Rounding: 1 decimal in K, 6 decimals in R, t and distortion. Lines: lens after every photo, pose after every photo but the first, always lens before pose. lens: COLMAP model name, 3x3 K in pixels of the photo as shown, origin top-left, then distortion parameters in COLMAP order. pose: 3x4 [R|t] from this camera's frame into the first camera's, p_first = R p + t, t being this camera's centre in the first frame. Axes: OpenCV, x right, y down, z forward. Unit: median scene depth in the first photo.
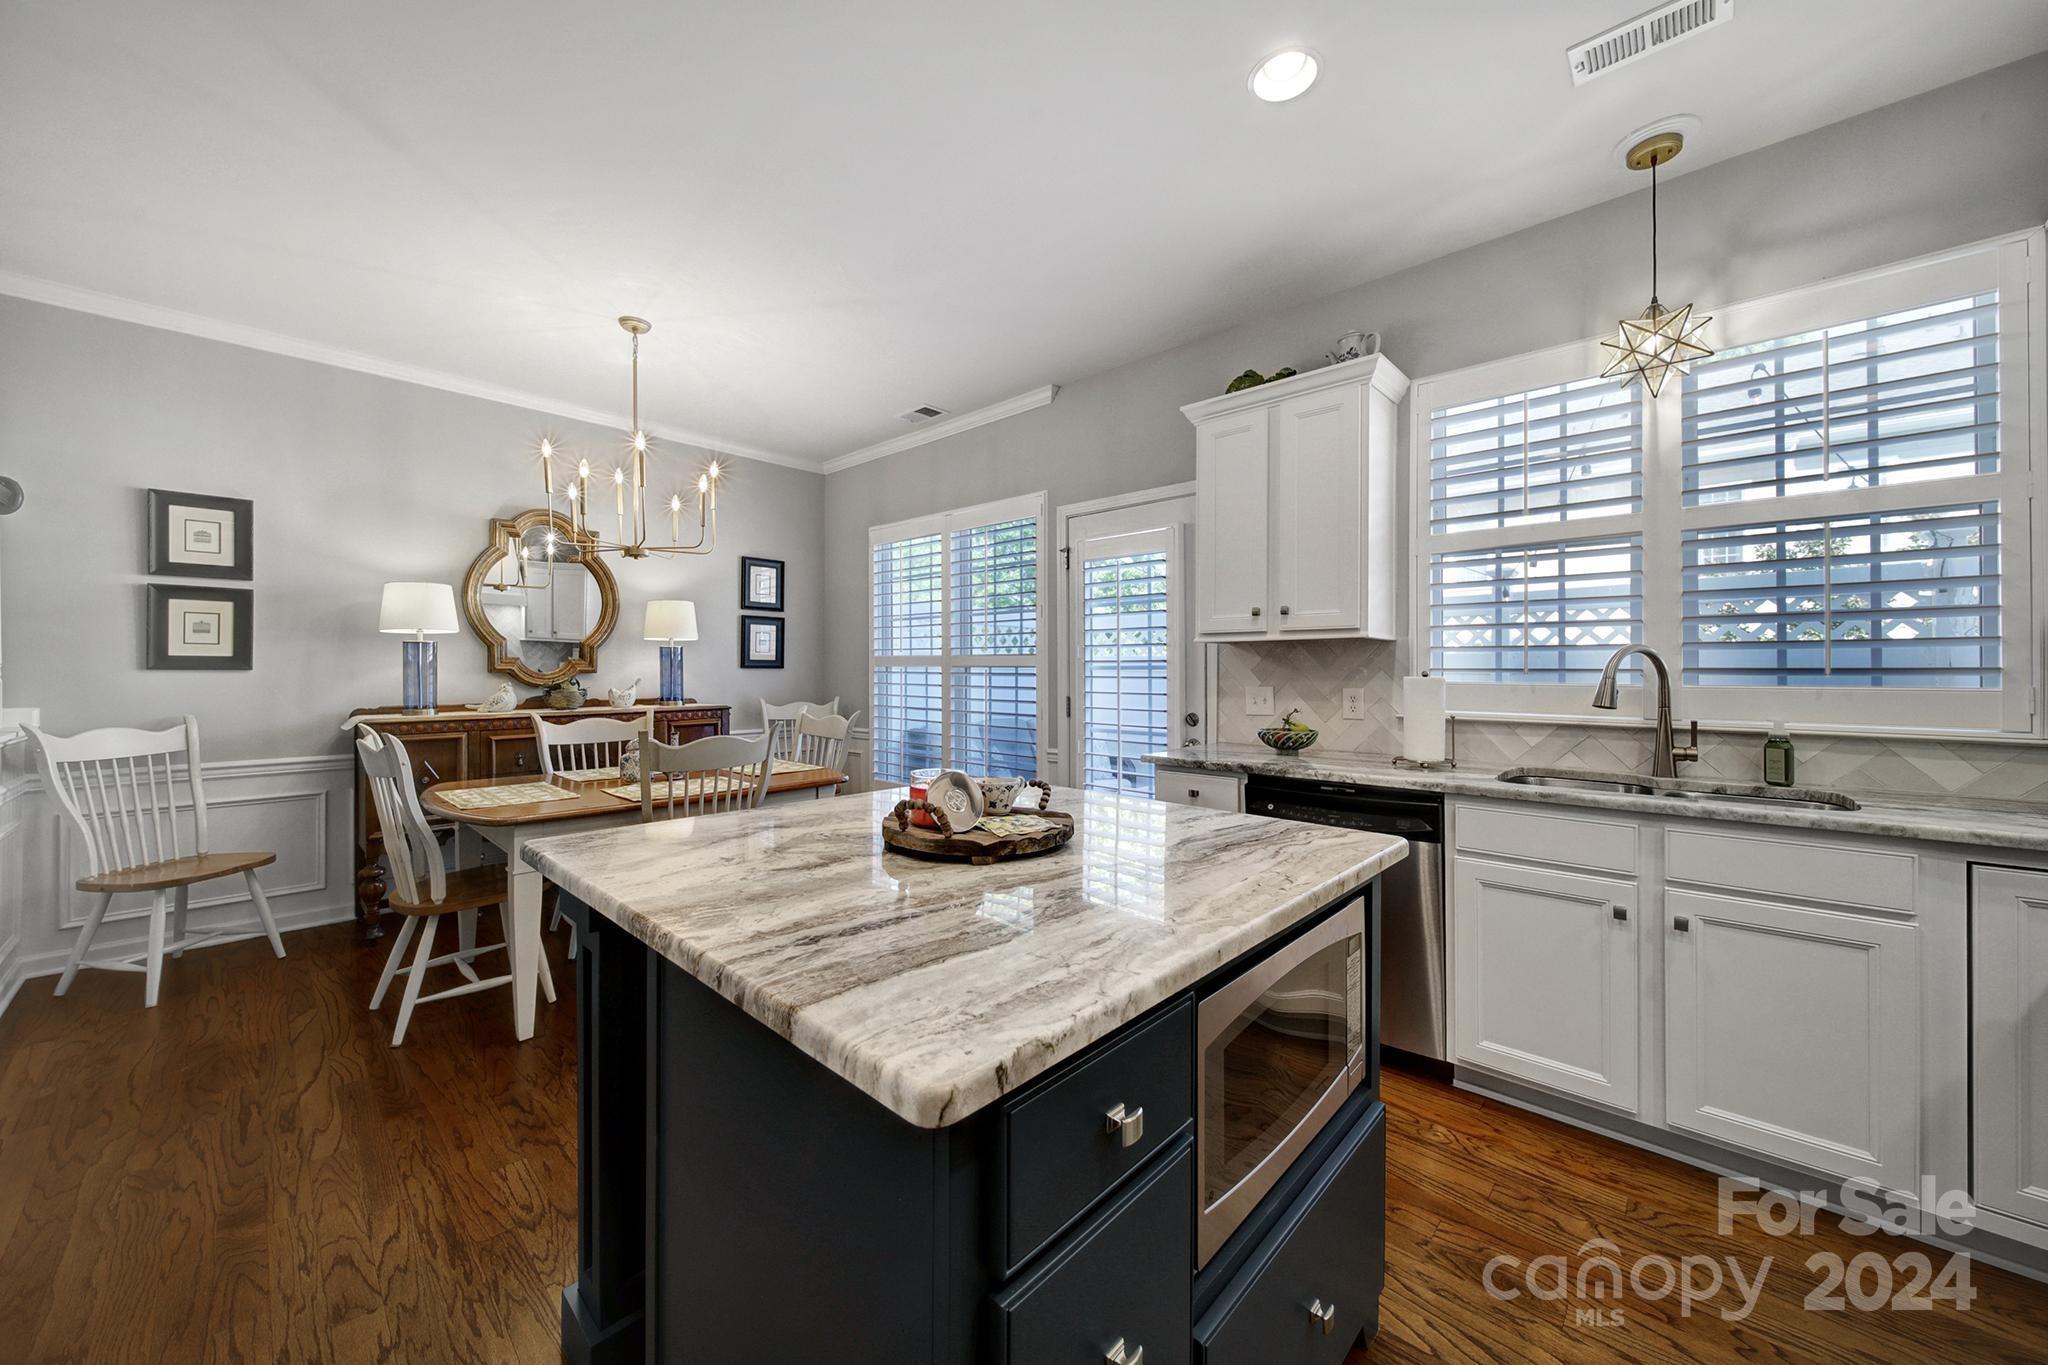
lens RADIAL K [[729.2, 0, 1009.6], [0, 729.2, 671.7], [0, 0, 1]] dist [0.000228, -0.001353]
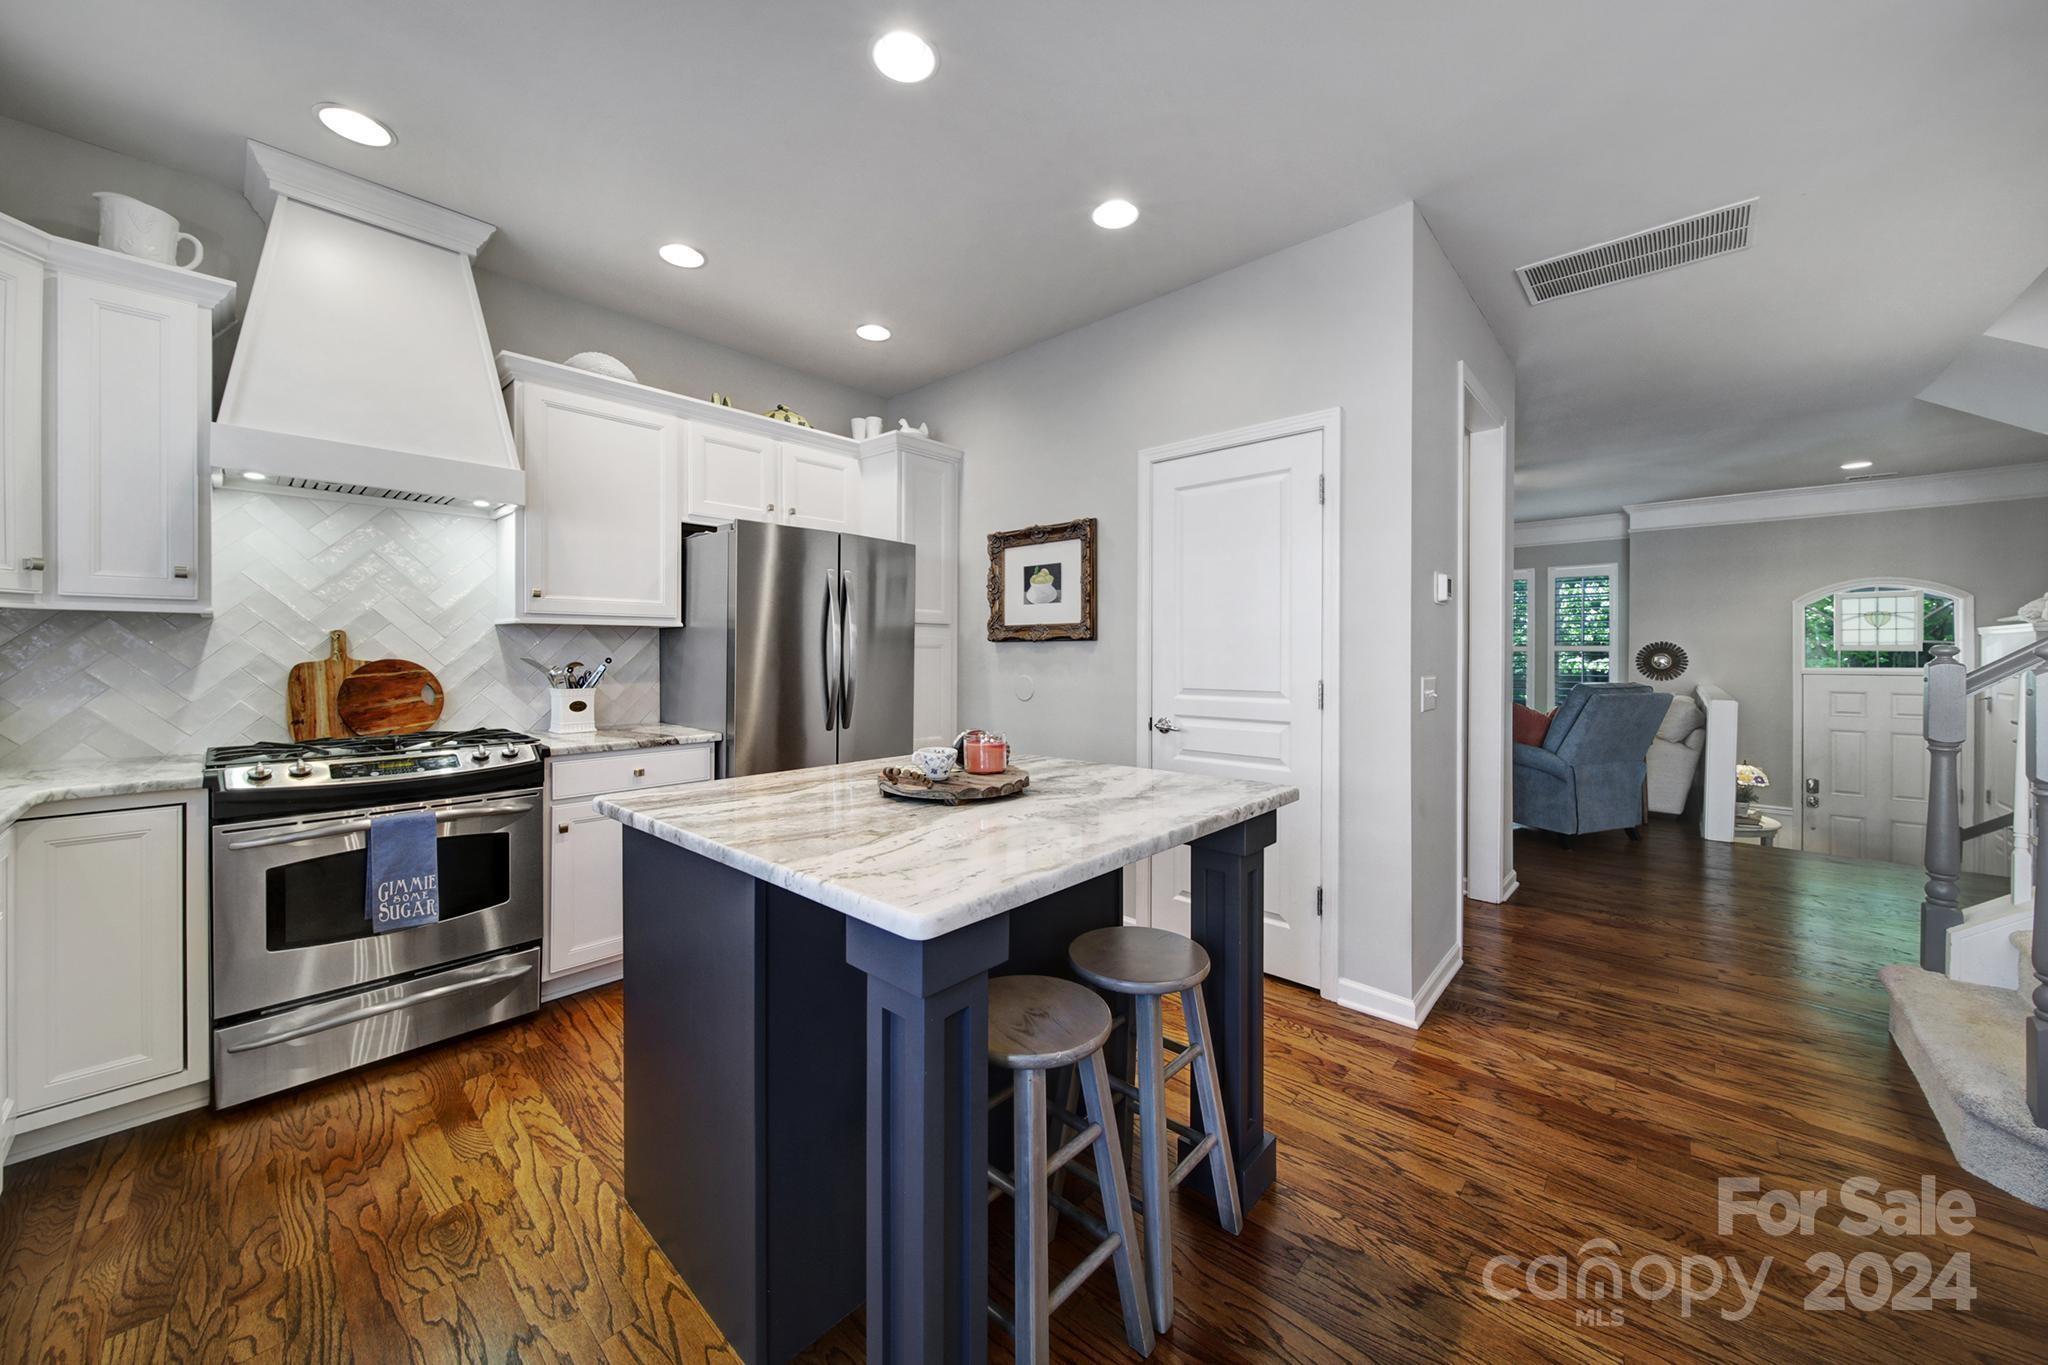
lens RADIAL K [[729.2, 0, 1007.6], [0, 729.2, 651.5], [0, 0, 1]] dist [0.000228, -0.001353]
pose [[-0.999748, -0.002835, -0.022250, -0.043942], [-0.002791, 0.999994, -0.002009, -0.004175], [0.022256, -0.001946, -0.999750, 0.923711]]
